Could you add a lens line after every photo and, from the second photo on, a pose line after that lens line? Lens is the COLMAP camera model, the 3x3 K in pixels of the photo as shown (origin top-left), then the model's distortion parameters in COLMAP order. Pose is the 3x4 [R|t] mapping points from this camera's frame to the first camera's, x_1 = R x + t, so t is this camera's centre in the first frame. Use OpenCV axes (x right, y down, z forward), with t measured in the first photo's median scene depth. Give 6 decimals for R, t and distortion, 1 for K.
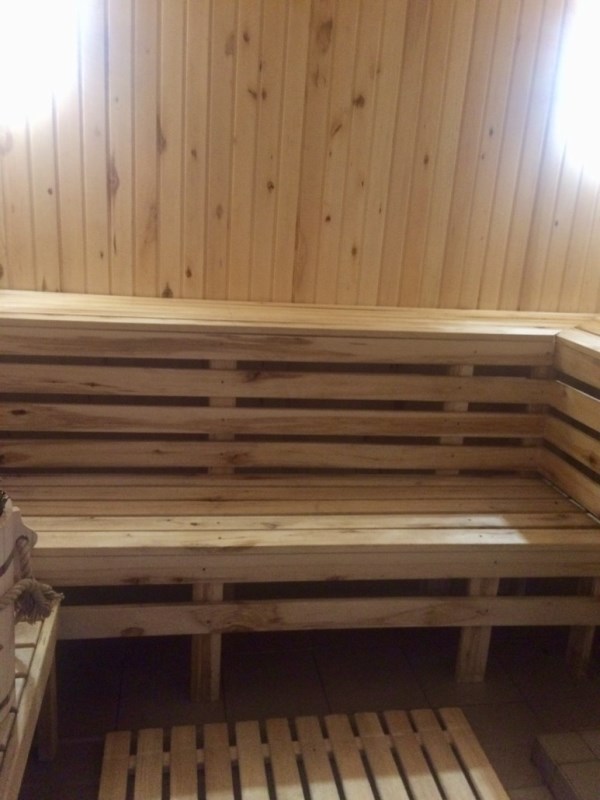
lens RADIAL K [[682.9, 0, 300.0], [0, 682.9, 400.0], [0, 0, 1]] dist [0.095301, -0.131320]
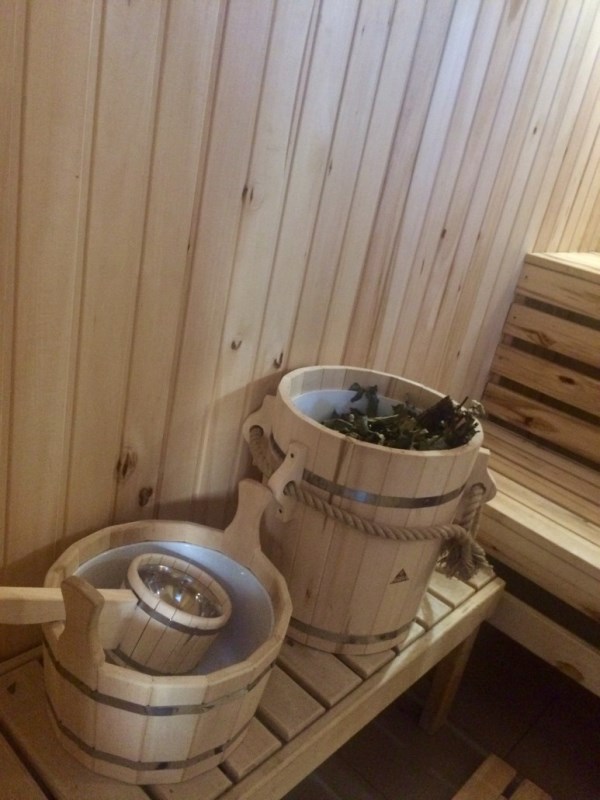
lens RADIAL K [[682.9, 0, 300.0], [0, 682.9, 400.0], [0, 0, 1]] dist [0.095301, -0.131320]
pose [[0.607951, 0.349515, -0.712906, 0.038308], [-0.361454, 0.921291, 0.143439, 0.051052], [0.706928, 0.170479, 0.686433, 0.201182]]
